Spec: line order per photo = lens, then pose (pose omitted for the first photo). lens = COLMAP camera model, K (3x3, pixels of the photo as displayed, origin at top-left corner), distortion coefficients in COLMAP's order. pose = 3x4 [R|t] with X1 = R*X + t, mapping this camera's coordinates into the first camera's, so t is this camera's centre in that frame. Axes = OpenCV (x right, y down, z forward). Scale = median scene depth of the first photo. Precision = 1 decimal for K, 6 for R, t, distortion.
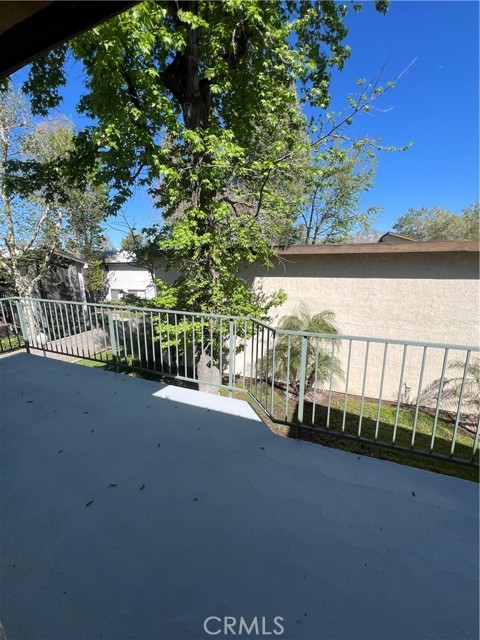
lens RADIAL K [[256.7, 0, 242.4], [0, 256.7, 319.4], [0, 0, 1]] dist [-0.003703, 0.000433]
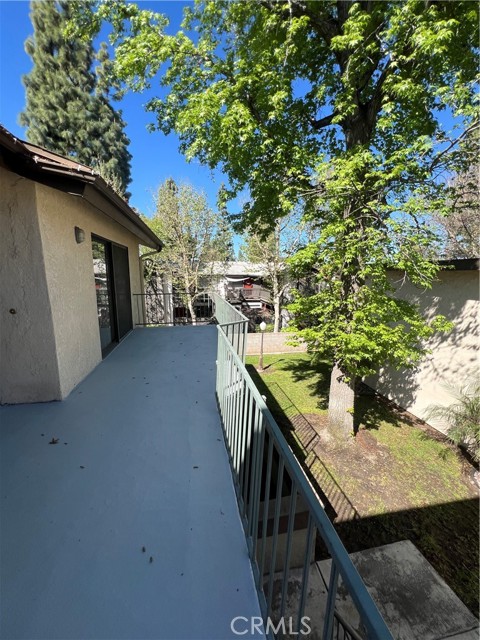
lens RADIAL K [[256.7, 0, 242.4], [0, 256.7, 319.4], [0, 0, 1]] dist [-0.003703, 0.000433]
pose [[0.561566, 0.166930, -0.810418, 0.542273], [-0.203716, 0.977182, 0.060118, -0.042661], [0.801962, 0.131335, 0.582759, 0.123808]]
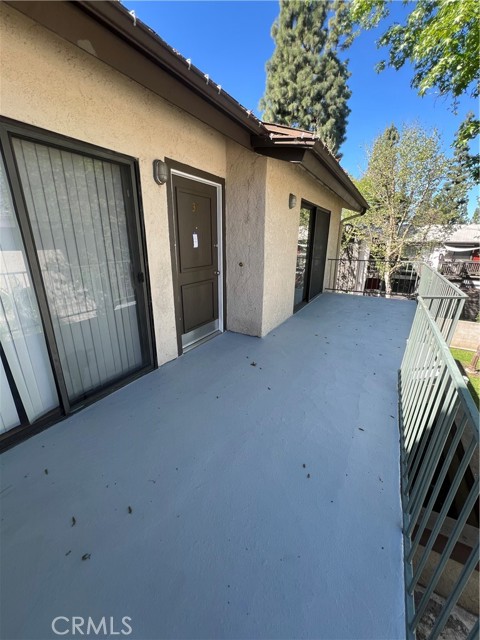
lens RADIAL K [[256.7, 0, 242.4], [0, 256.7, 319.4], [0, 0, 1]] dist [-0.003703, 0.000433]
pose [[-0.116537, 0.312913, -0.942605, 0.565866], [-0.231099, 0.914479, 0.332148, -0.028432], [0.965926, 0.256543, -0.034256, 0.116419]]
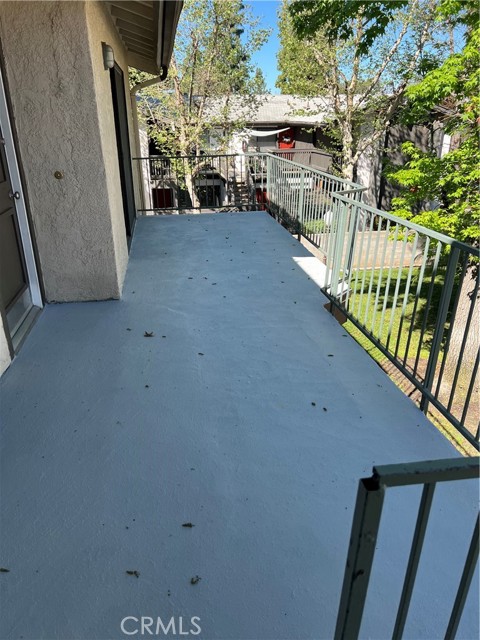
lens RADIAL K [[481.4, 0, 240.0], [0, 481.4, 320.0], [0, 0, 1]] dist [0.027284, -0.001484]
pose [[0.523897, 0.335745, -0.782820, 0.643243], [-0.190066, 0.941945, 0.276792, 0.021428], [0.830305, 0.003777, 0.557296, -0.135553]]
